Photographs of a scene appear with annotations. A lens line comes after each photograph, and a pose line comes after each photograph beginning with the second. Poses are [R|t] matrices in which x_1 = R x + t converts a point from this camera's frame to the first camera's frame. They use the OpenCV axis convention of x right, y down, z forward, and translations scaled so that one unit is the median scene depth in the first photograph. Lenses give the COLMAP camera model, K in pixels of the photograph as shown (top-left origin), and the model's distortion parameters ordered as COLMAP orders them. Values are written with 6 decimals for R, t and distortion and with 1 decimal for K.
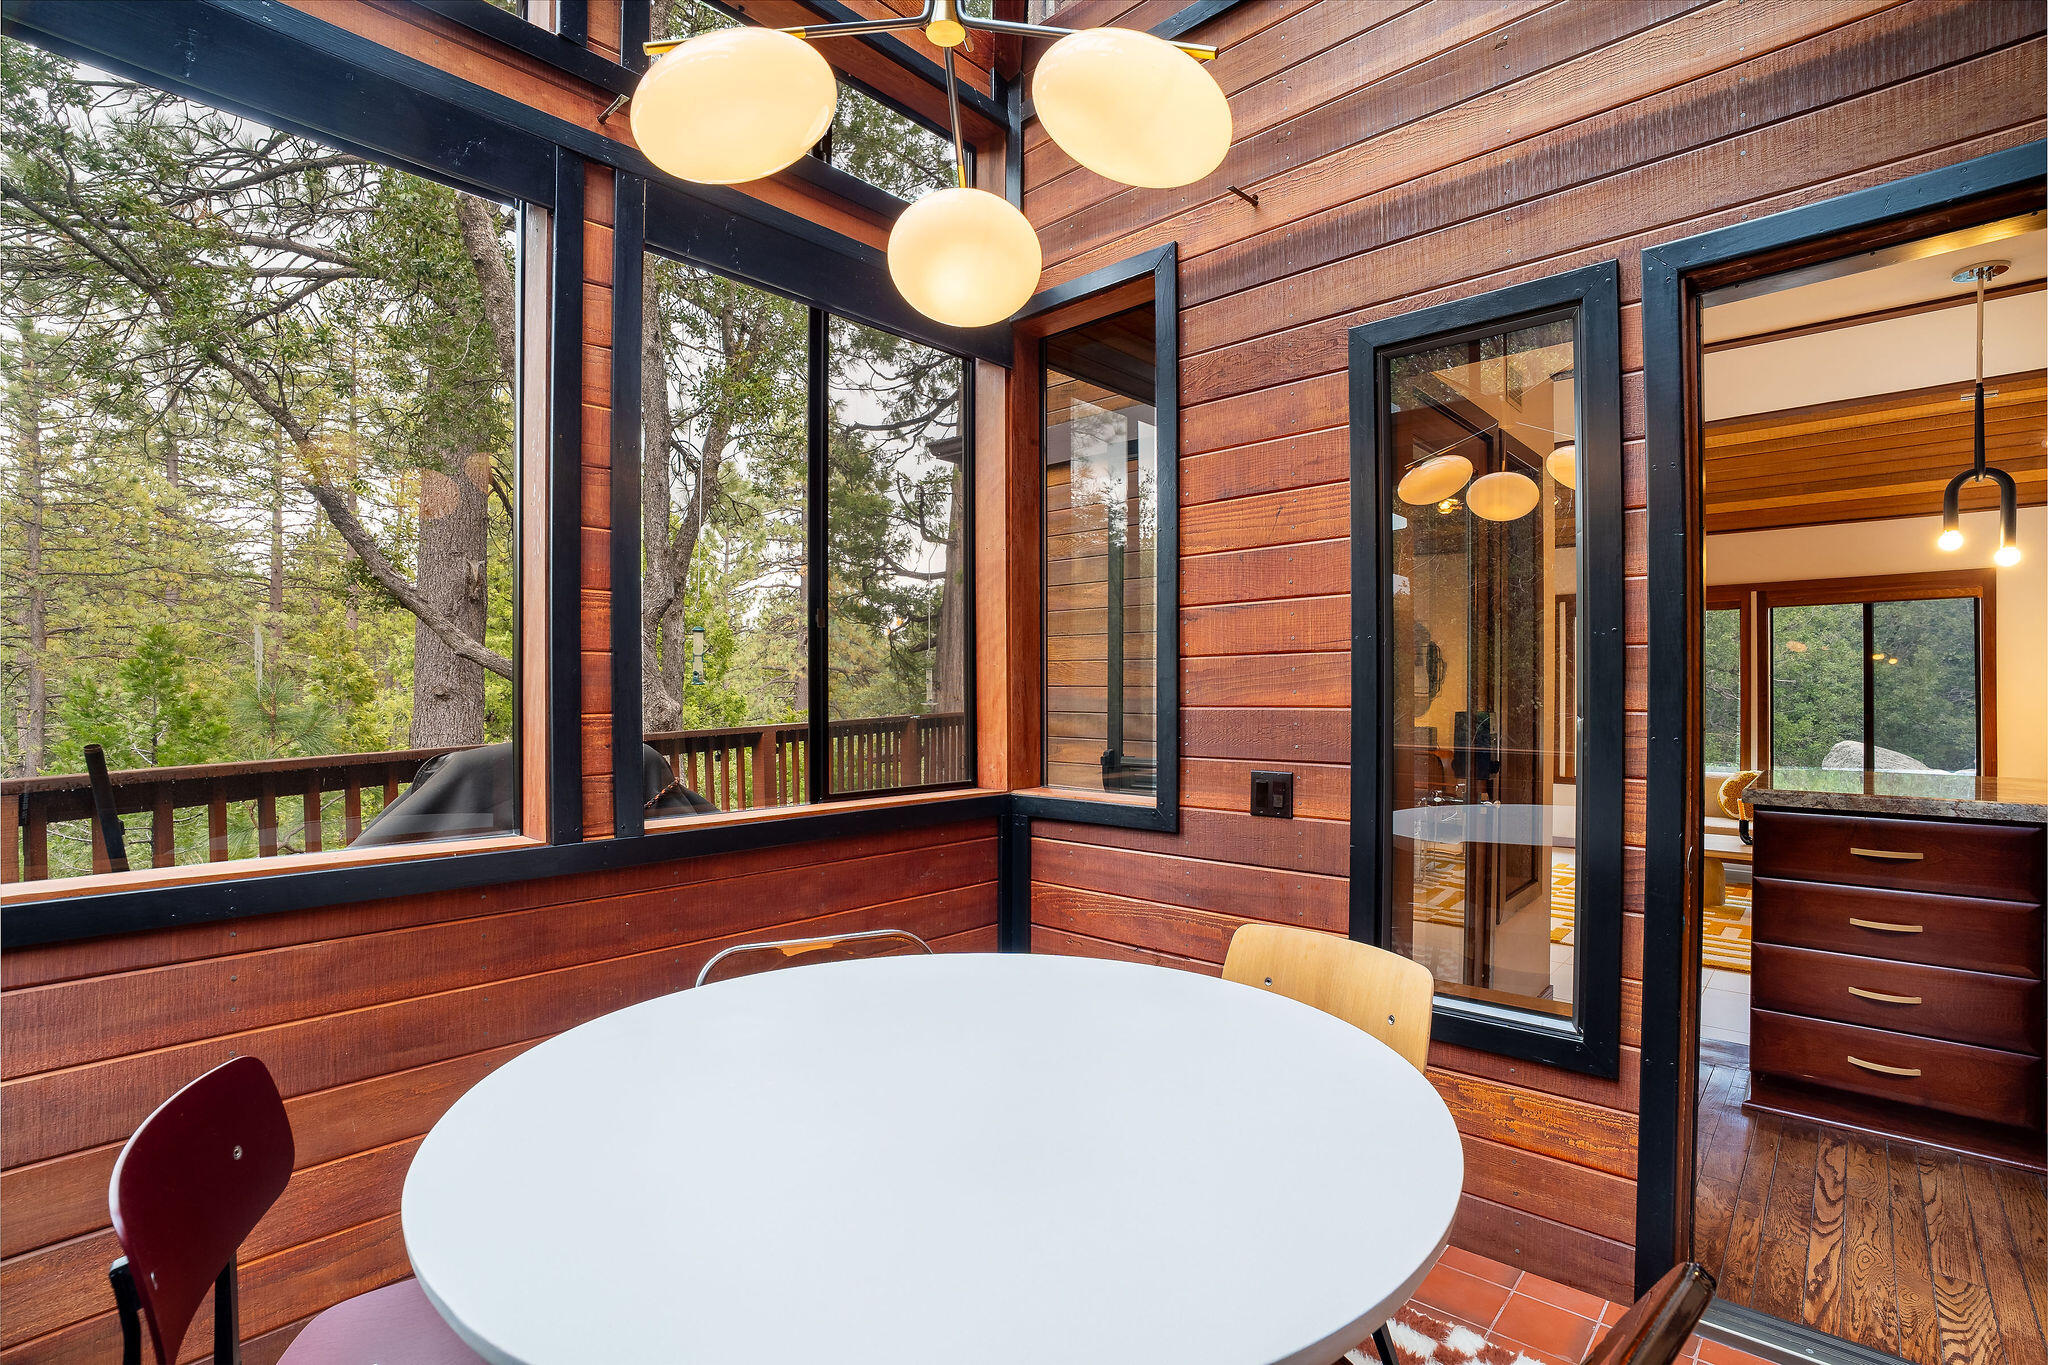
lens RADIAL K [[958.5, 0, 1020.0], [0, 958.5, 676.2], [0, 0, 1]] dist [-0.042467, 0.009570]
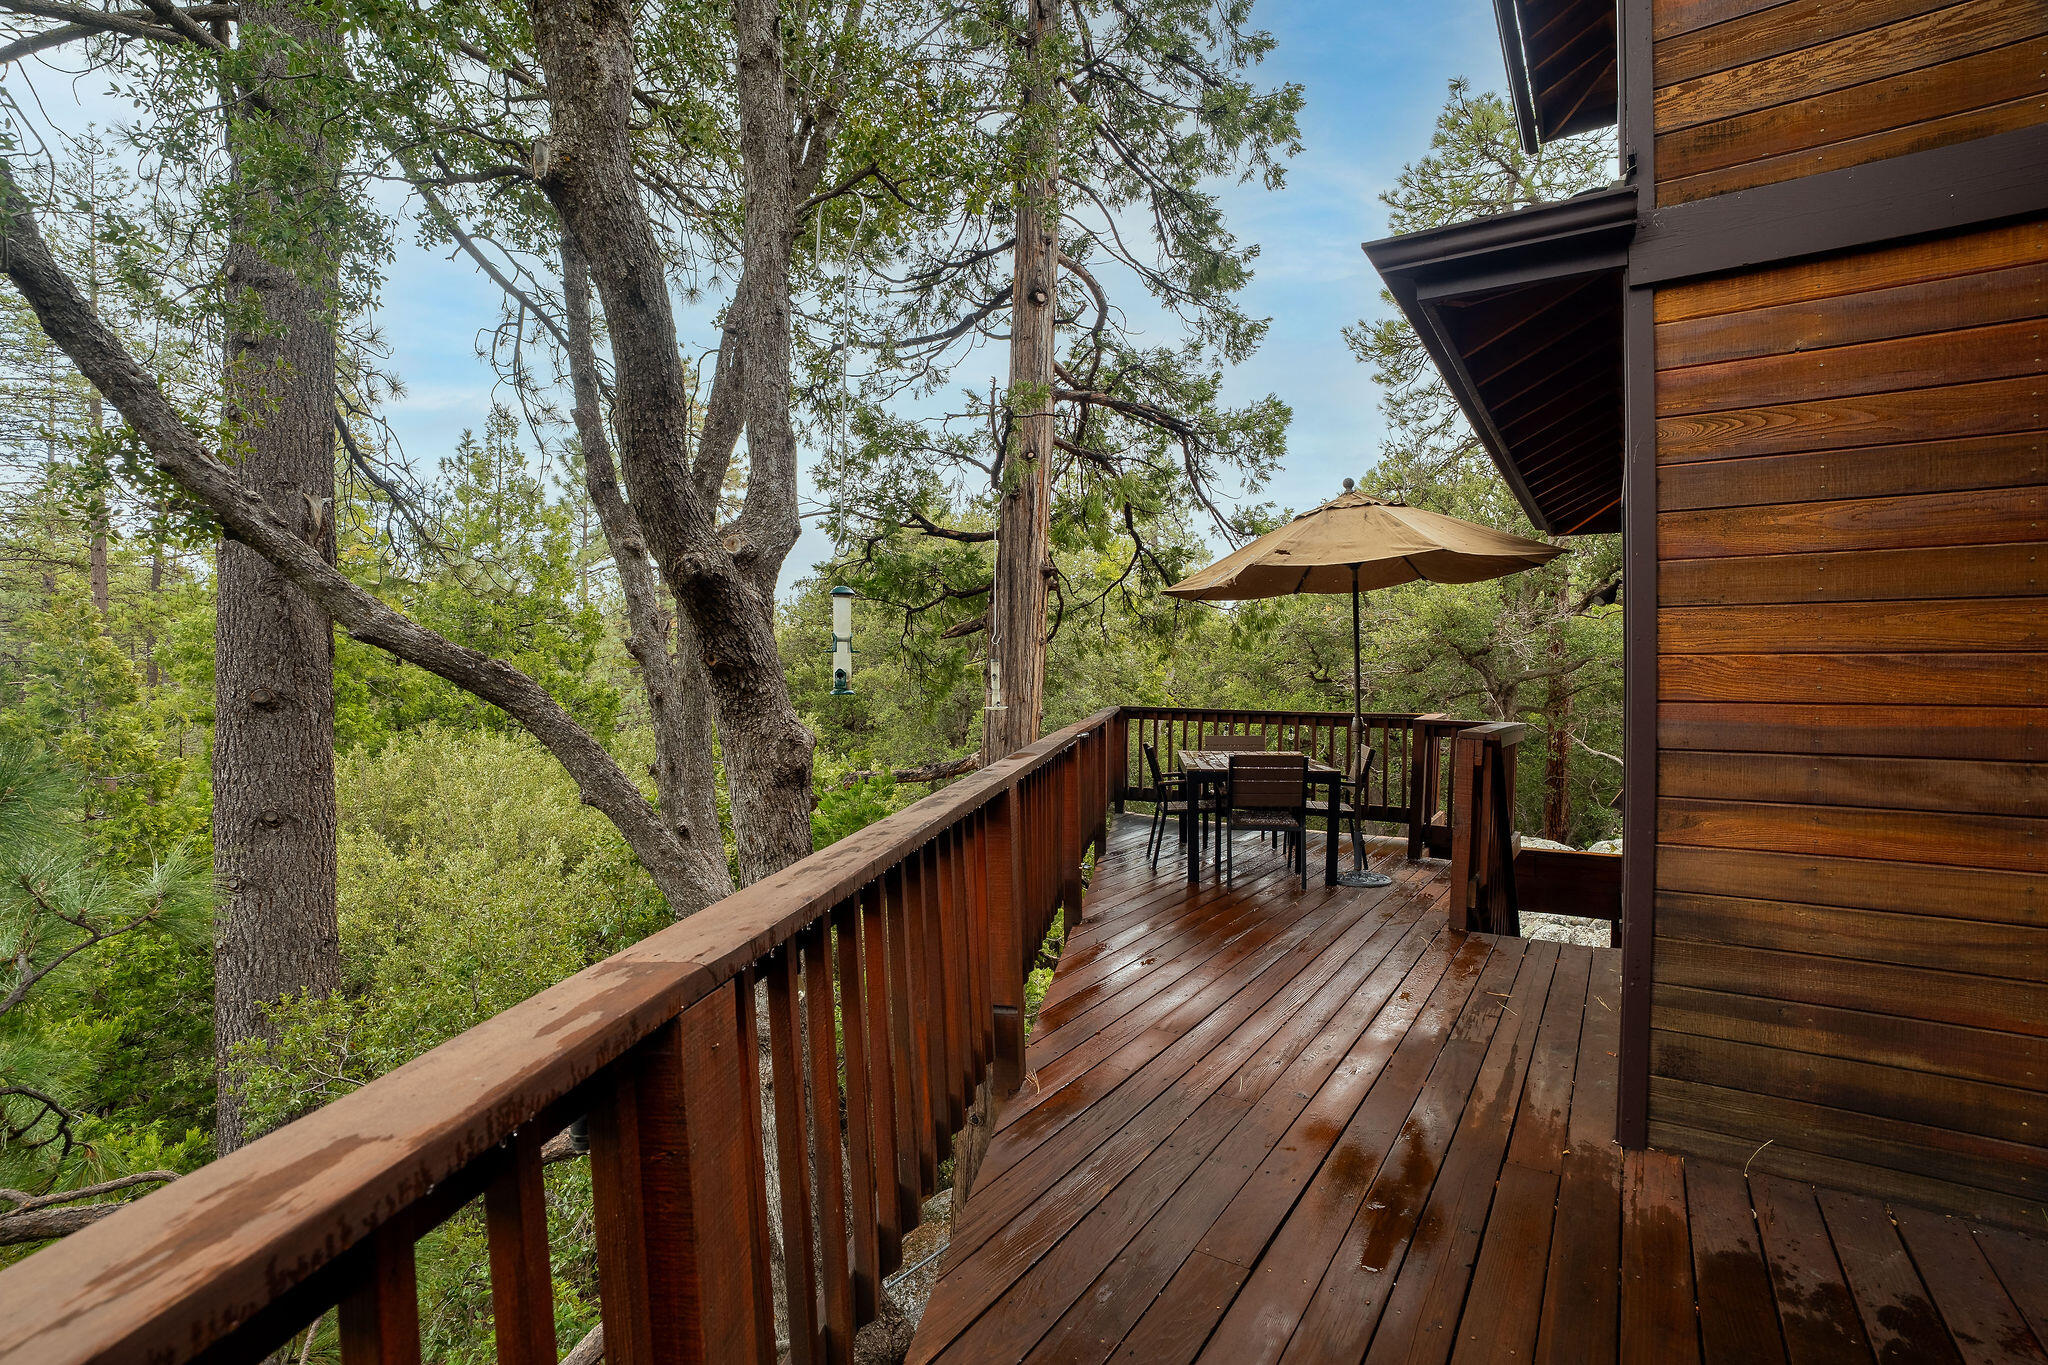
lens RADIAL K [[958.5, 0, 1034.0], [0, 958.5, 681.3], [0, 0, 1]] dist [-0.042467, 0.009570]
pose [[0.985276, -0.007719, 0.170799, -0.151072], [0.004569, 0.999812, 0.018830, -0.003481], [-0.170912, -0.017773, 0.985126, 0.208501]]
